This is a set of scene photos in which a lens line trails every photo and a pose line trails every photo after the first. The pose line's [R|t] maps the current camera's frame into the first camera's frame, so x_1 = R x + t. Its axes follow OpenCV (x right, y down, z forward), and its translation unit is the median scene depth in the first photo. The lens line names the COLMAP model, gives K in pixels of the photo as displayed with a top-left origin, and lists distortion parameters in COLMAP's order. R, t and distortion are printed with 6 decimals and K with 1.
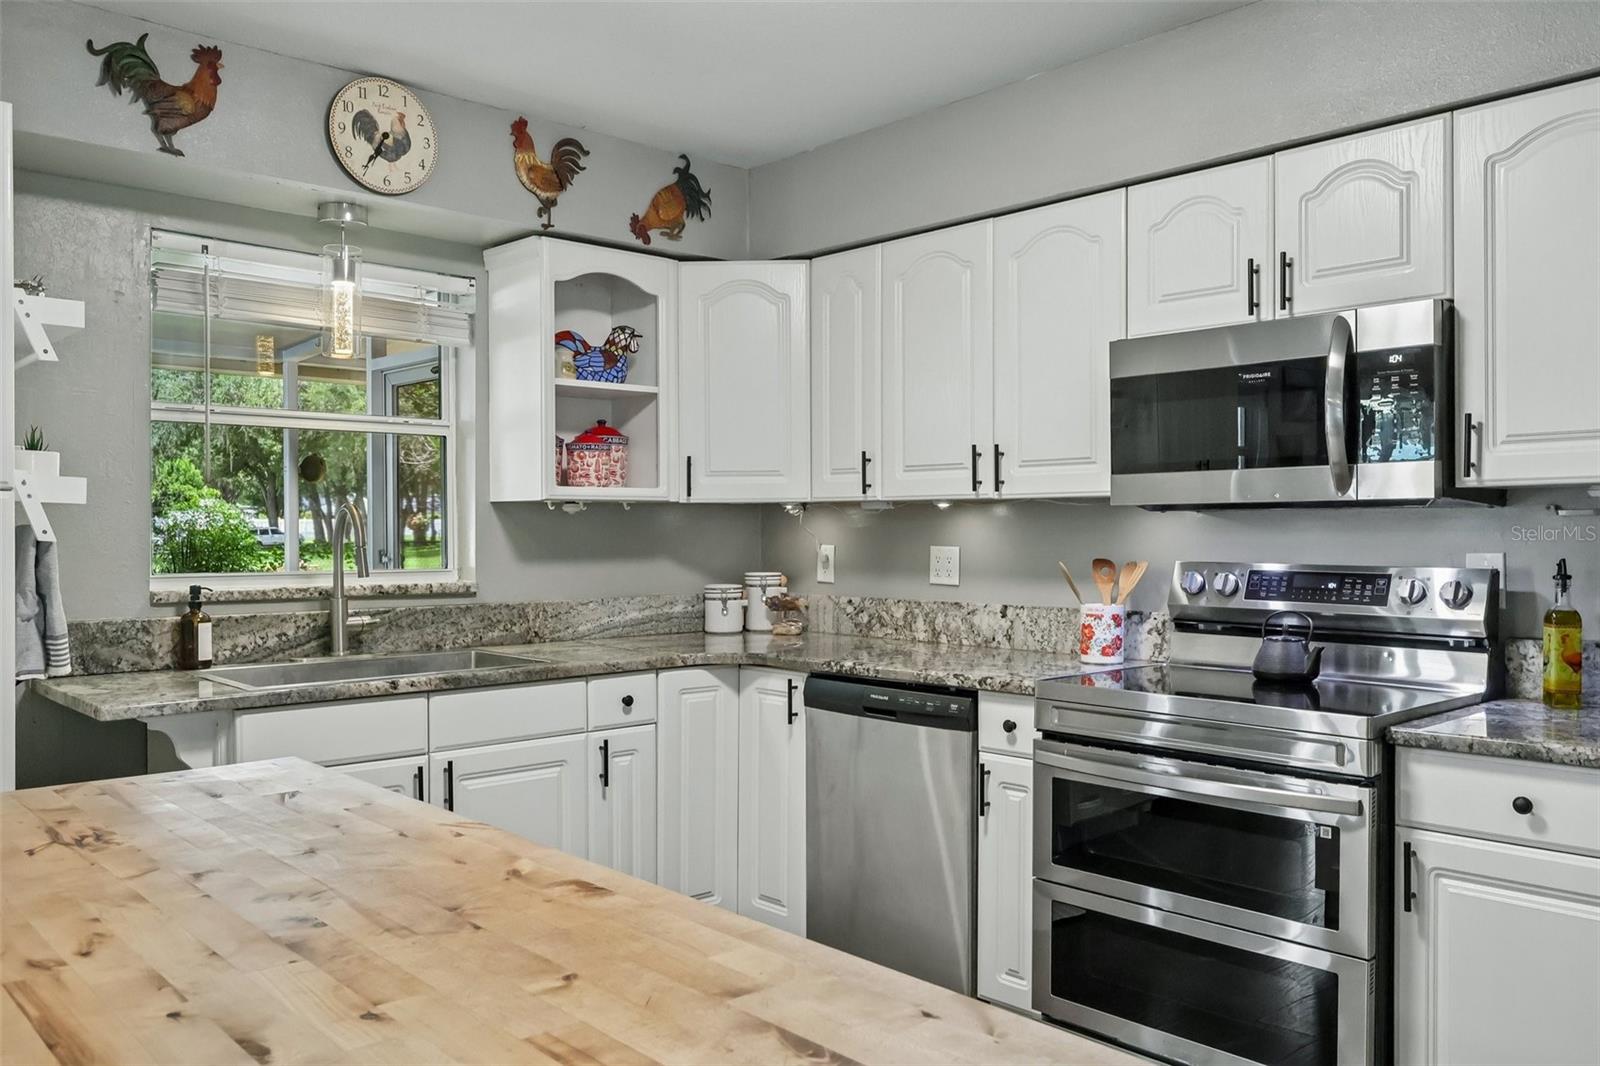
lens RADIAL K [[1271.7, 0, 800.0], [0, 1271.7, 533.0], [0, 0, 1]] dist [0.008566, -0.003920]
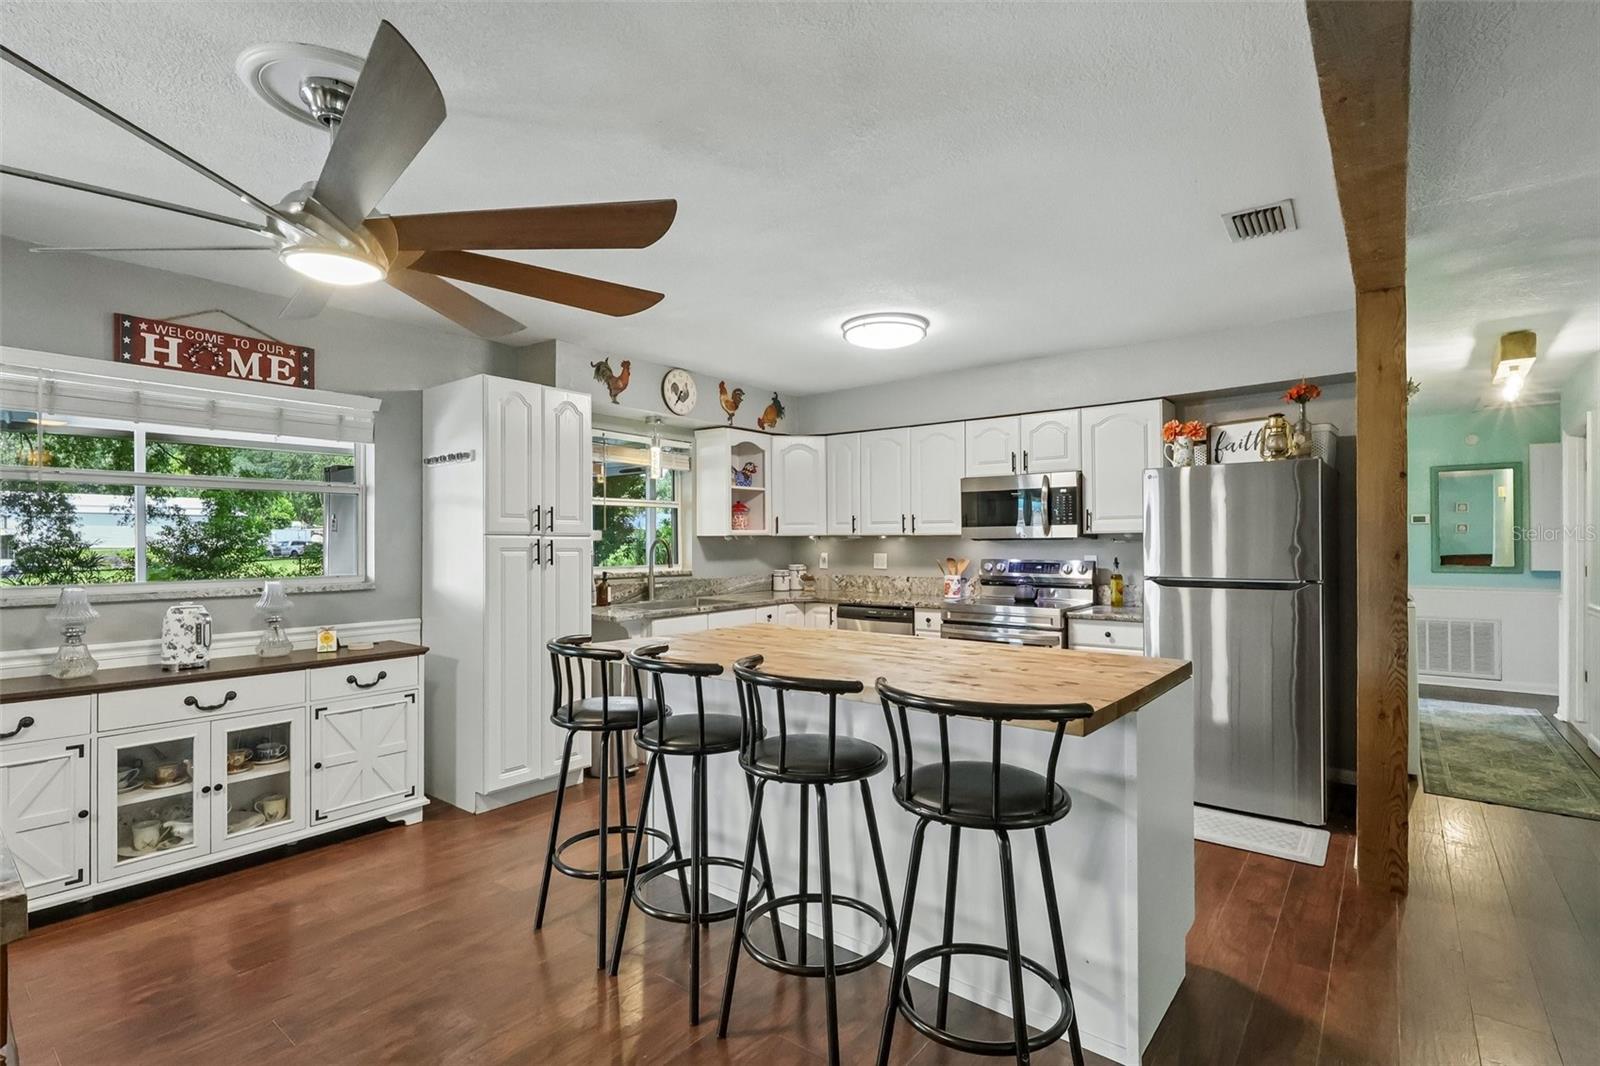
lens RADIAL K [[740.1, 0, 800.0], [0, 740.1, 533.0], [0, 0, 1]] dist [-0.000513, -0.000071]
pose [[0.987010, -0.001916, 0.160650, -0.319722], [0.003900, 0.999920, -0.012037, -0.014810], [-0.160614, 0.012507, 0.986938, -0.461442]]
